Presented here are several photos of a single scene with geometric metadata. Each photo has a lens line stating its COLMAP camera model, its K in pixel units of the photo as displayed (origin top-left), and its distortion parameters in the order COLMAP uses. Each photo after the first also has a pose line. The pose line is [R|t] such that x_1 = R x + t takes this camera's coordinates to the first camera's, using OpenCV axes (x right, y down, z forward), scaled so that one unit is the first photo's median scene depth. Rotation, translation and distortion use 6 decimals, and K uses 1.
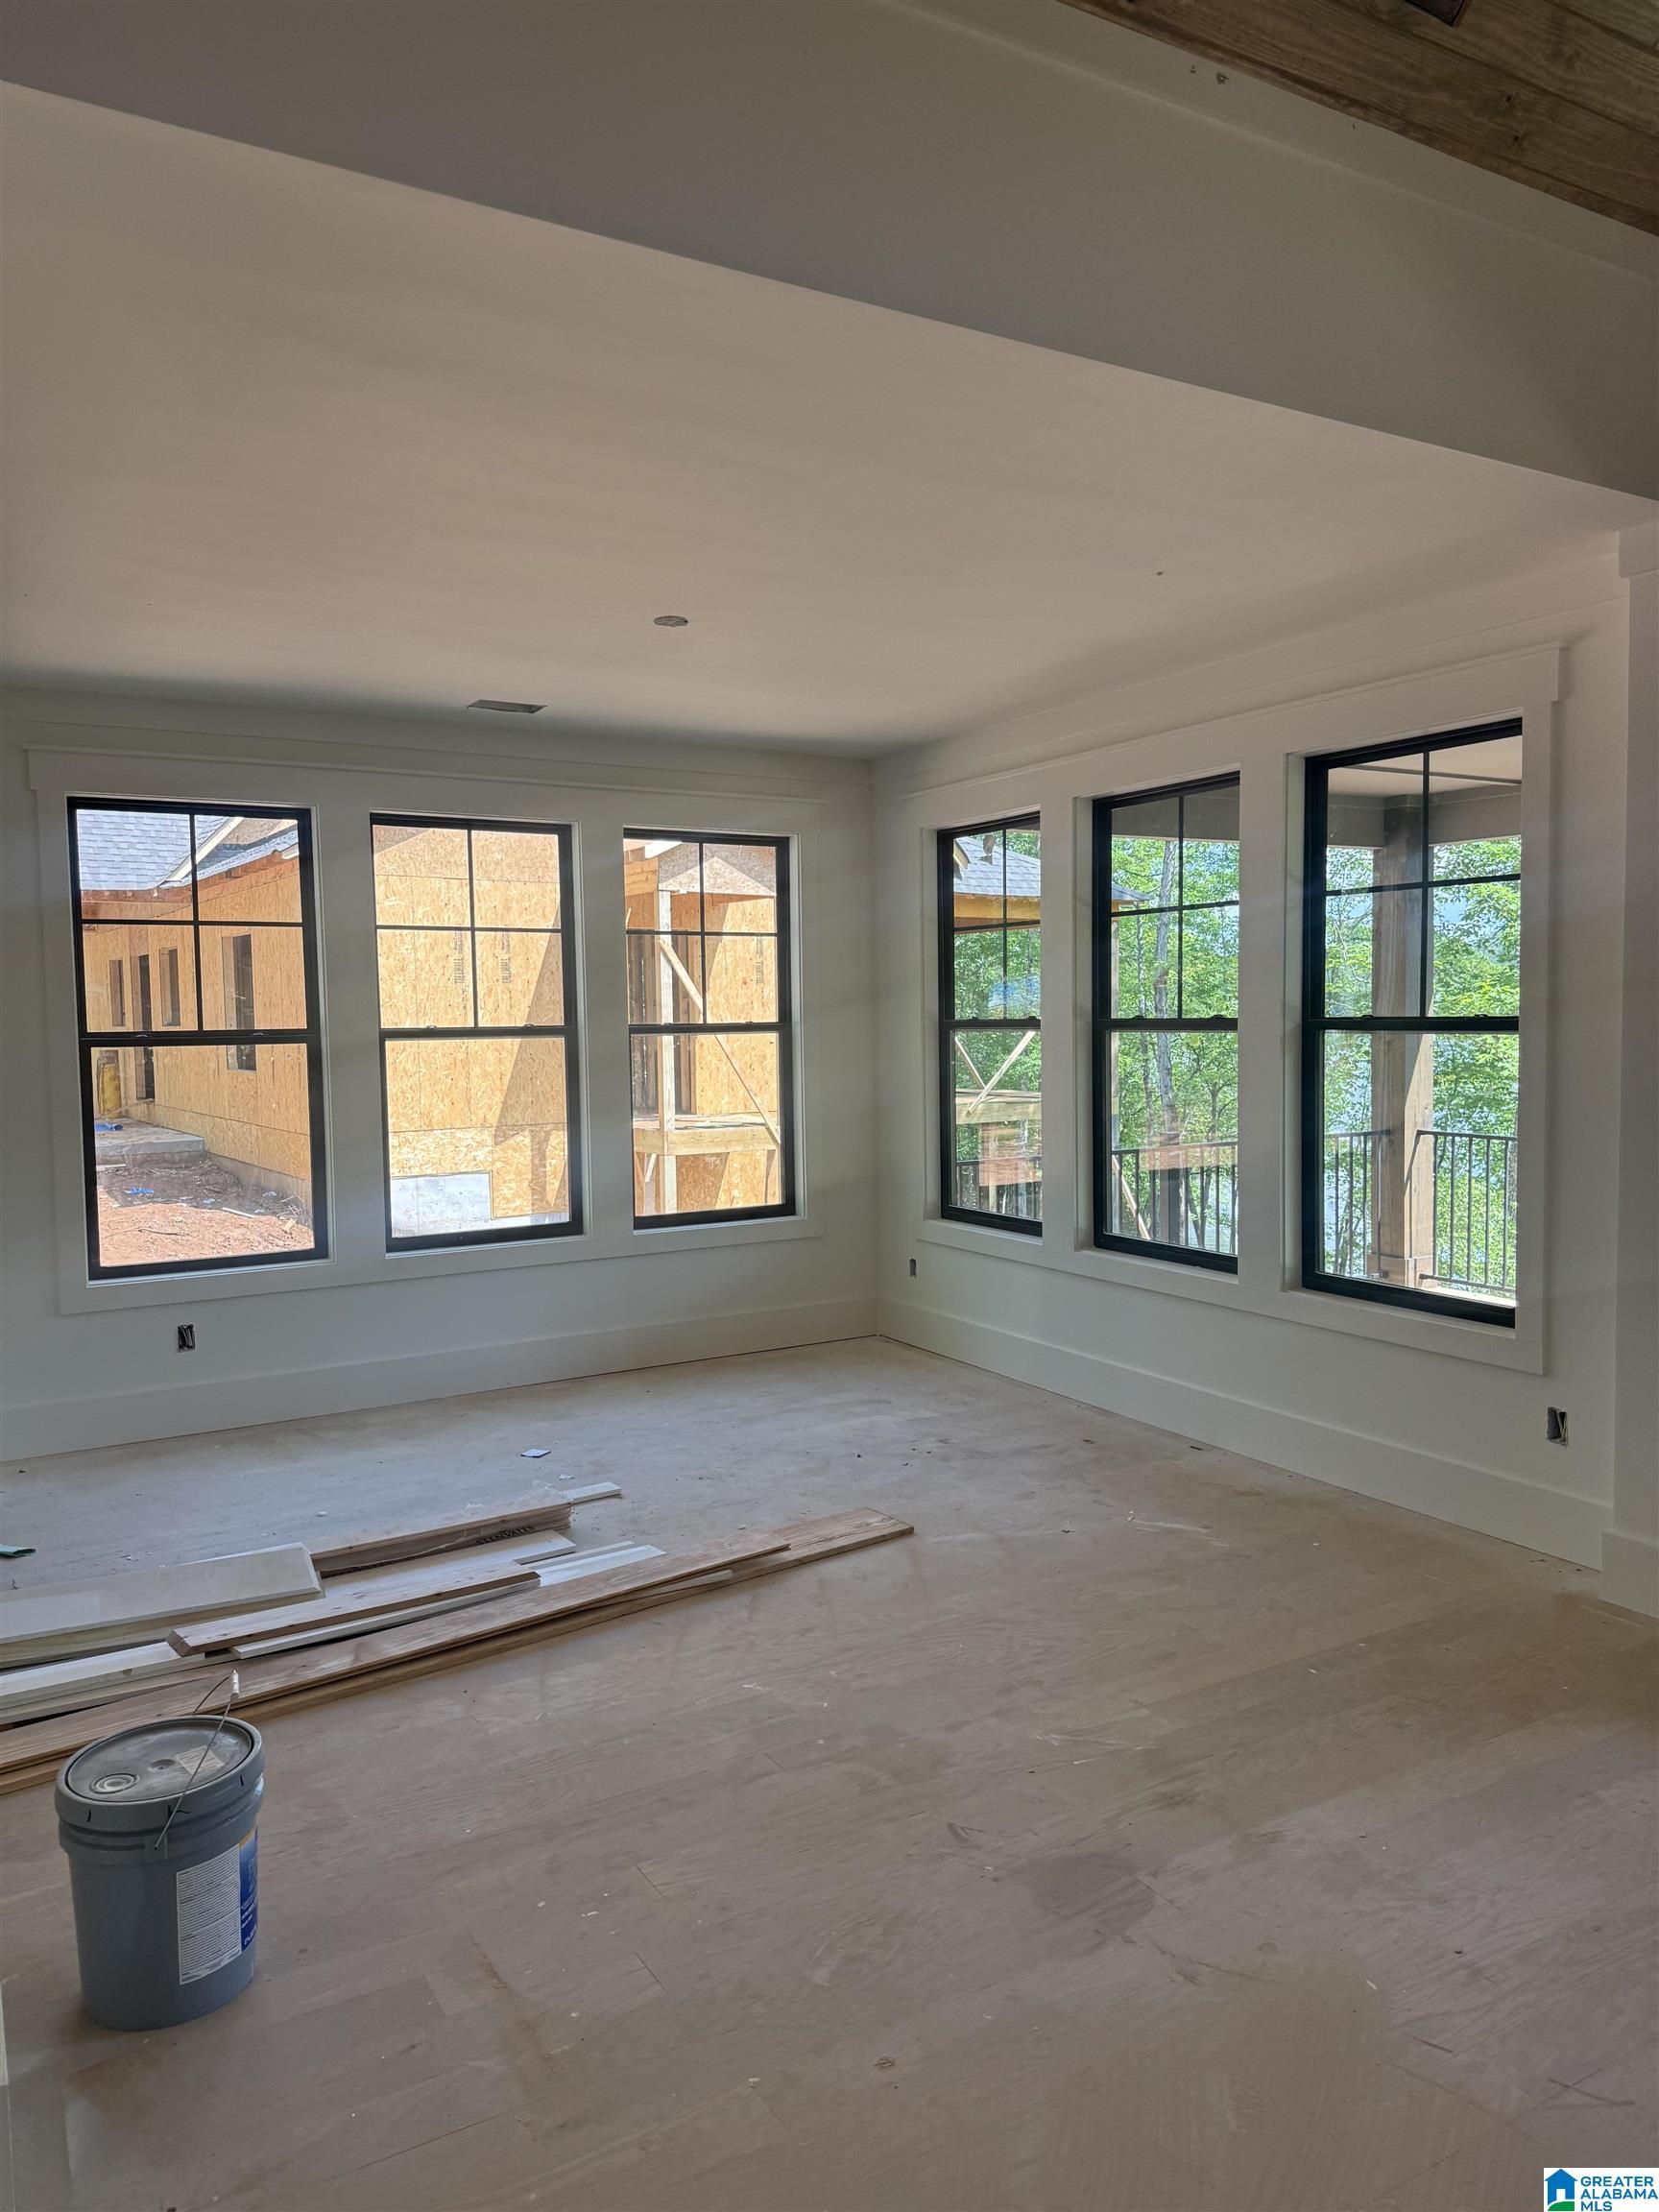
lens RADIAL K [[1562.3, 0, 831.3], [0, 1562.3, 1111.8], [0, 0, 1]] dist [-0.002754, -0.002475]
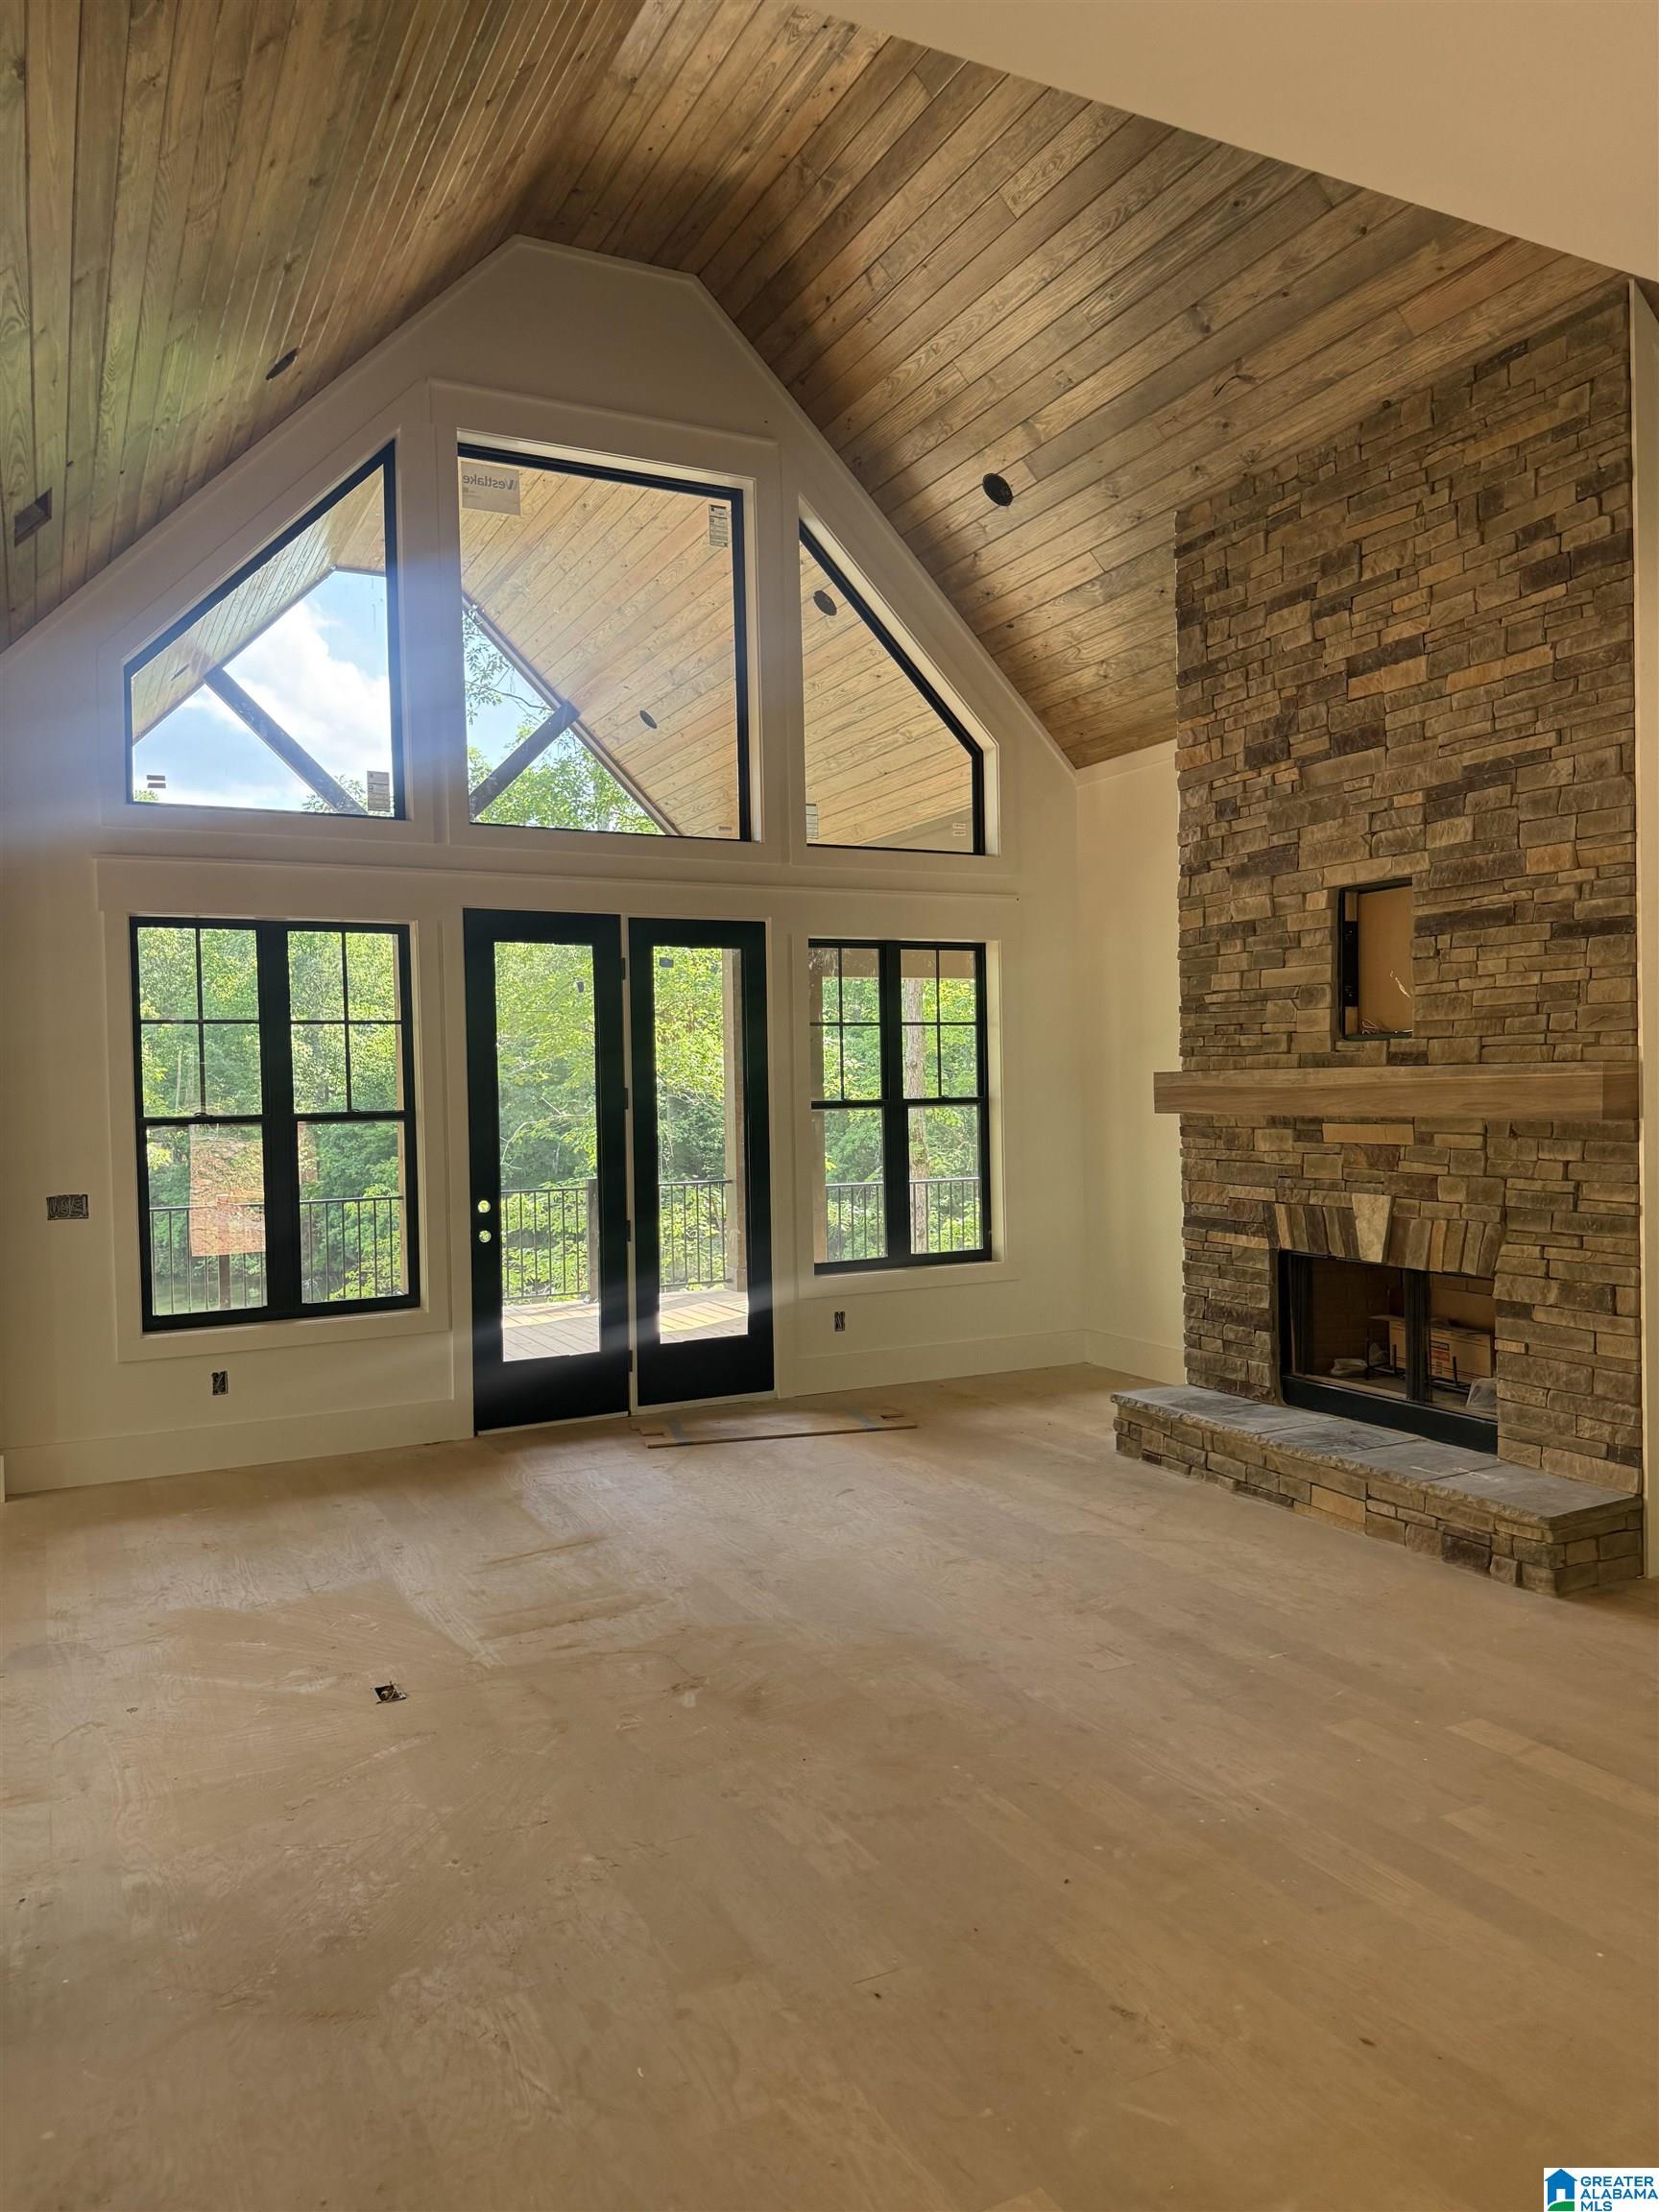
lens RADIAL K [[1551.5, 0, 827.6], [0, 1551.5, 1110.1], [0, 0, 1]] dist [0.163986, -0.289037]
pose [[0.062200, -0.002197, 0.998061, -1.235960], [0.081625, 0.996659, -0.002893, 0.005284], [-0.994720, 0.081646, 0.062172, 0.041435]]
